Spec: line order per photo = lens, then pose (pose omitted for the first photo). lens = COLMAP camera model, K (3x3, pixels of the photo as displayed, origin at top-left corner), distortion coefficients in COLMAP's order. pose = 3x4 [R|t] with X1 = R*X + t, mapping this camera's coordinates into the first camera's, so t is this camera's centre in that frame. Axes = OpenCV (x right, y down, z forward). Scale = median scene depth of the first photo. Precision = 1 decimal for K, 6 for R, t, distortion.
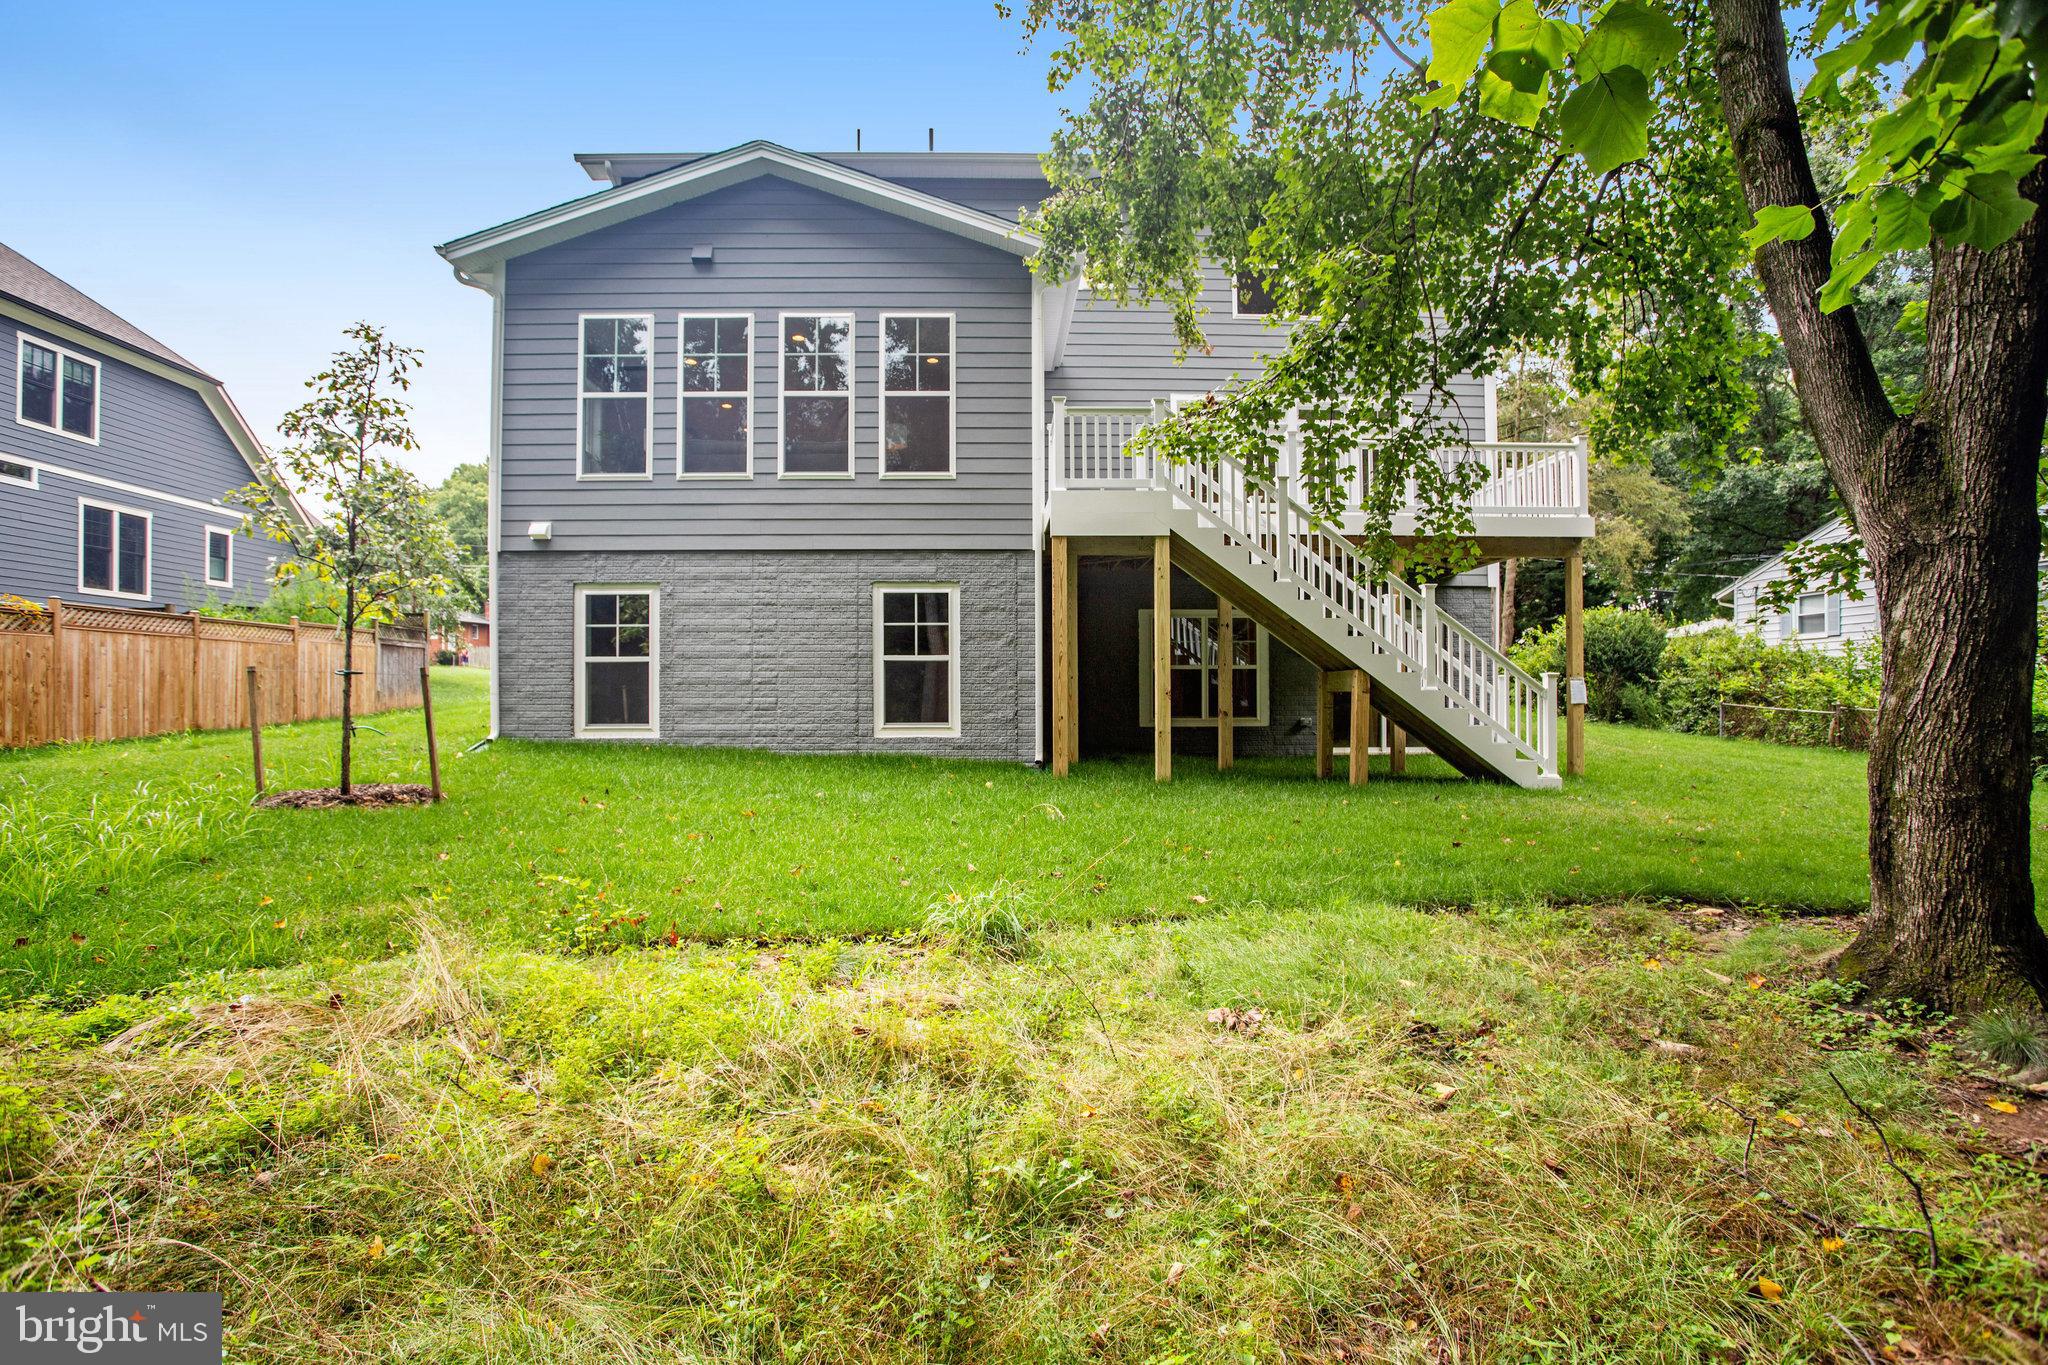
lens RADIAL K [[1003.0, 0, 1029.0], [0, 1003.0, 681.4], [0, 0, 1]] dist [-0.083629, 0.035348]
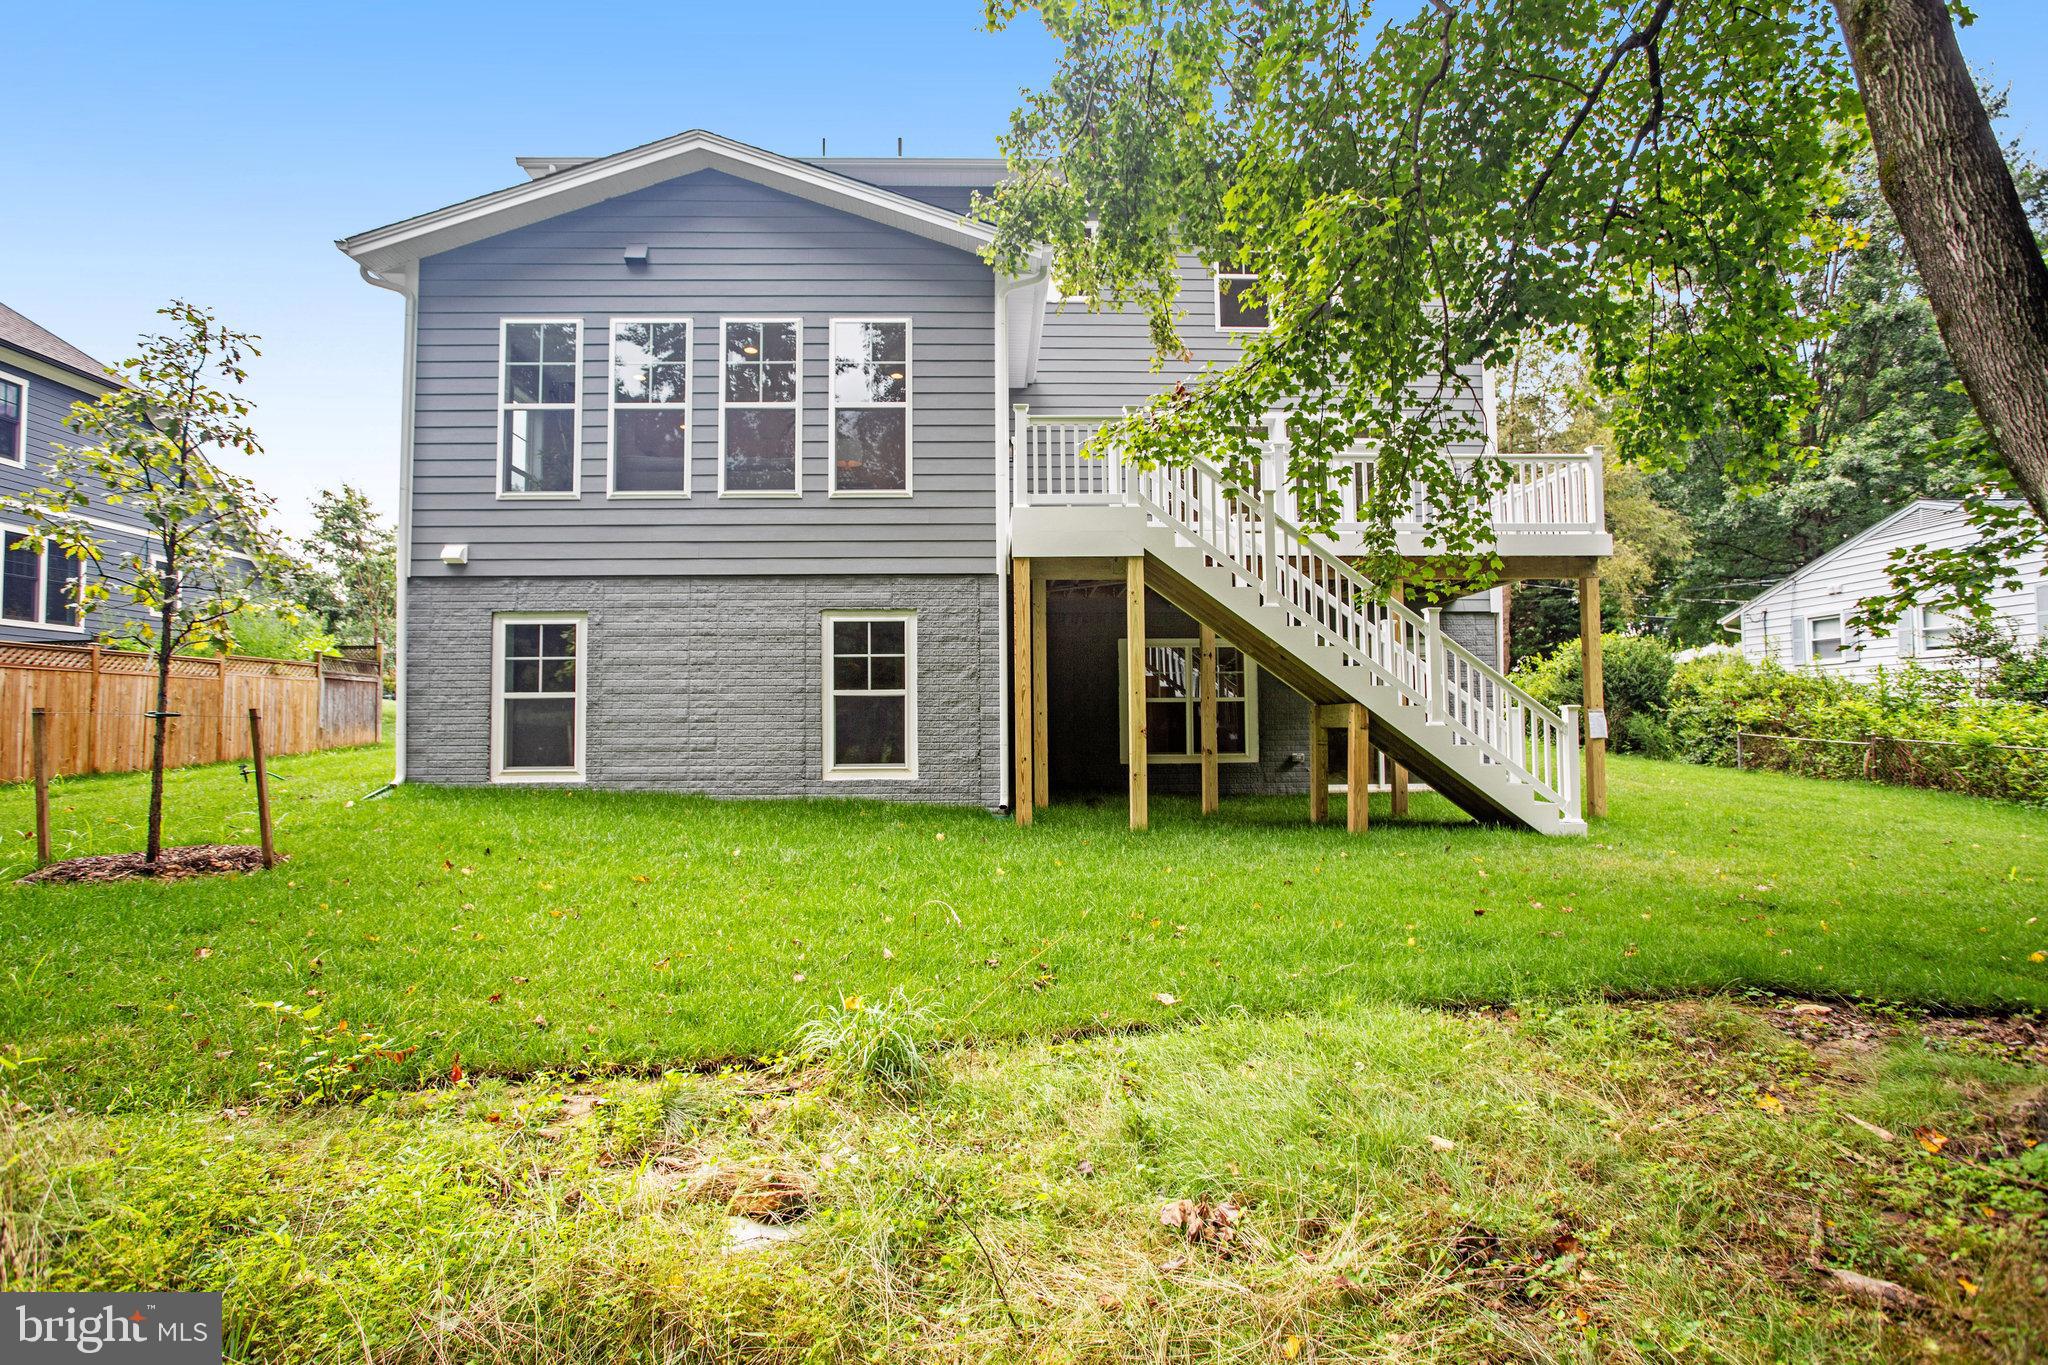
lens RADIAL K [[976.3, 0, 1034.2], [0, 976.3, 674.9], [0, 0, 1]] dist [-0.056822, 0.032096]
pose [[0.999968, -0.005148, 0.006132, 0.032413], [0.005372, 0.999296, -0.037137, -0.005930], [-0.005937, 0.037169, 0.999291, 0.113039]]
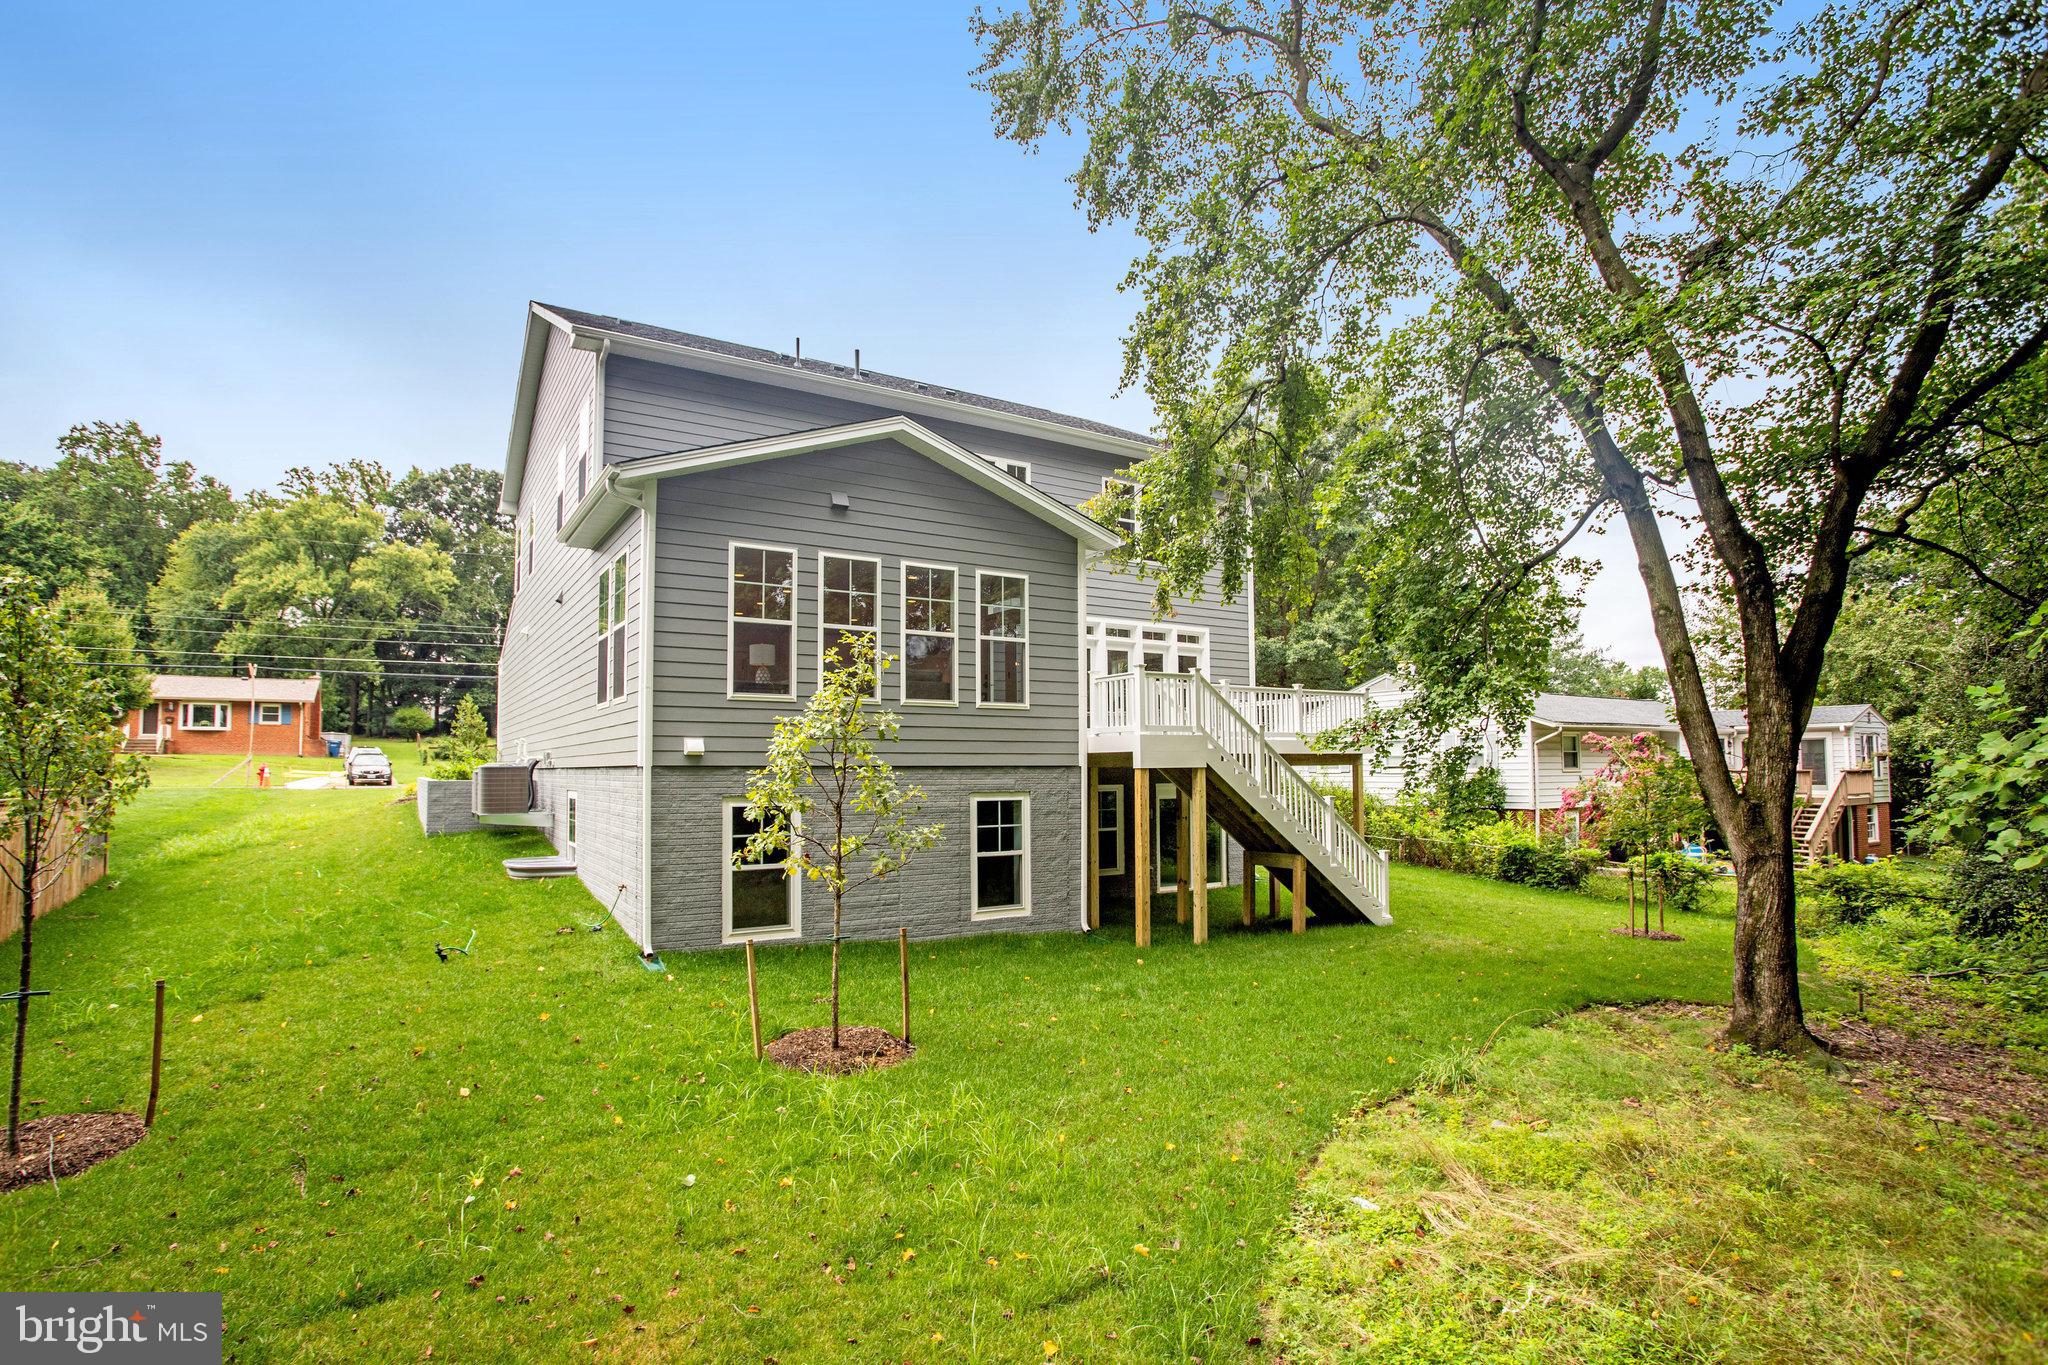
lens RADIAL K [[992.3, 0, 986.2], [0, 992.3, 720.5], [0, 0, 1]] dist [-0.062152, 0.035151]
pose [[0.869665, 0.020918, 0.493199, -0.739436], [-0.005511, 0.999451, -0.032673, -0.148393], [-0.493612, 0.025697, 0.869303, -0.057420]]
